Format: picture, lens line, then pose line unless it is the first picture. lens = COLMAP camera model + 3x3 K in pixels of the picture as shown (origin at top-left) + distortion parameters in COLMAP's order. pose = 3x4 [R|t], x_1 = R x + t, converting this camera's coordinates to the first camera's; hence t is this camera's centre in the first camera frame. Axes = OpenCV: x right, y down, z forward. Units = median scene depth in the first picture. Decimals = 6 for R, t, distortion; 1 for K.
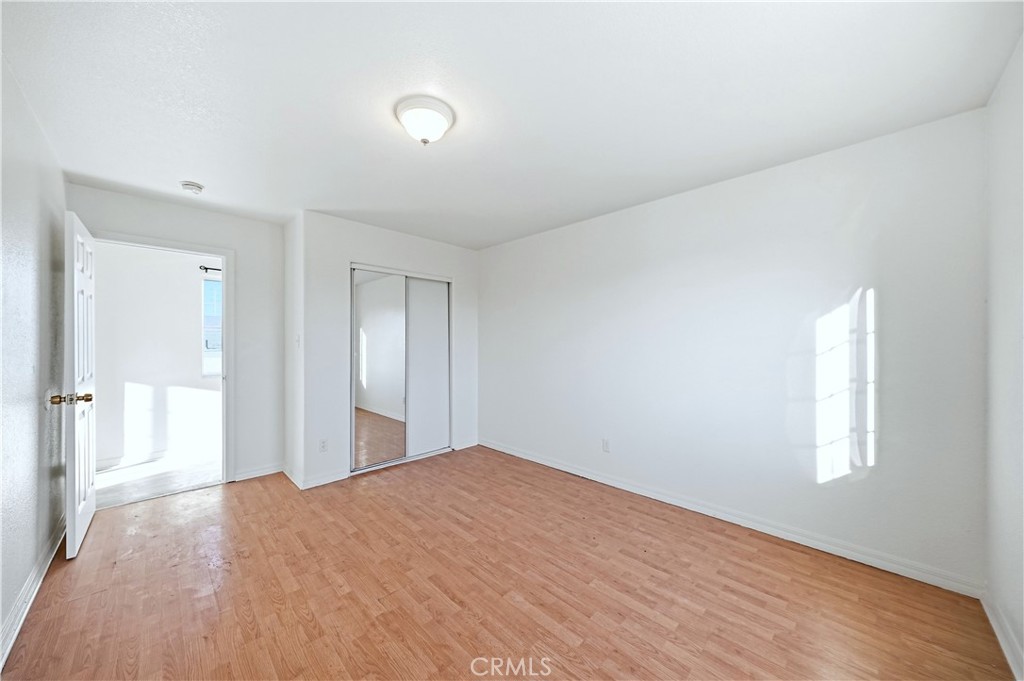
lens RADIAL K [[368.4, 0, 510.8], [0, 368.4, 347.4], [0, 0, 1]] dist [0.001555, 0.000107]
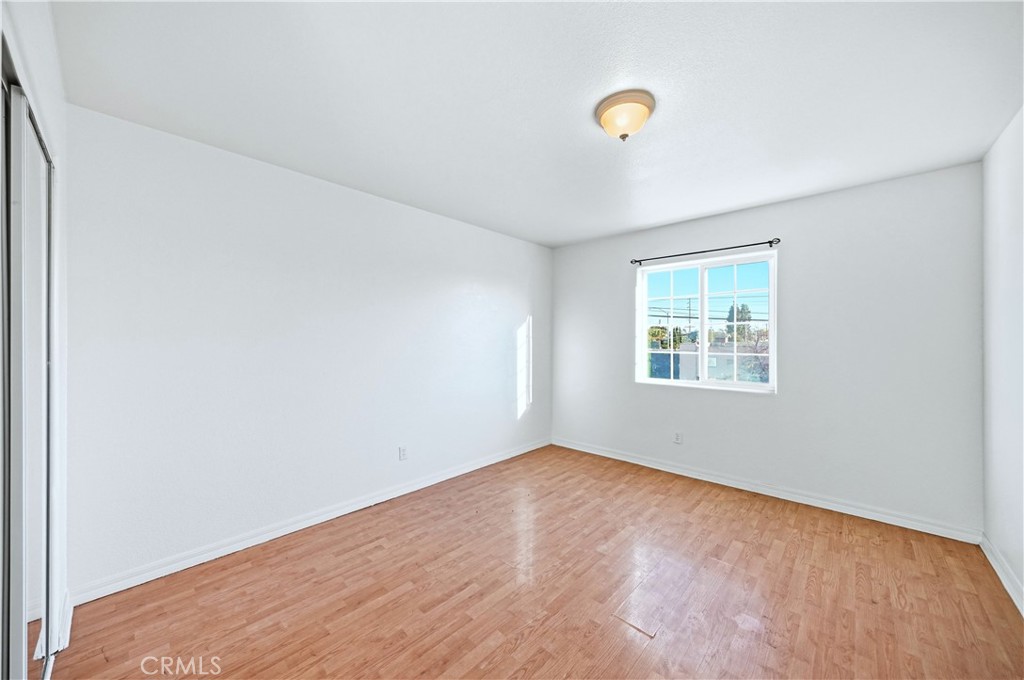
lens RADIAL K [[368.4, 0, 509.2], [0, 368.4, 335.8], [0, 0, 1]] dist [0.001555, 0.000107]
pose [[-0.037405, 0.008248, 0.999266, -0.857128], [0.012244, 0.999895, -0.007795, -0.026802], [-0.999225, 0.011943, -0.037502, 0.947303]]
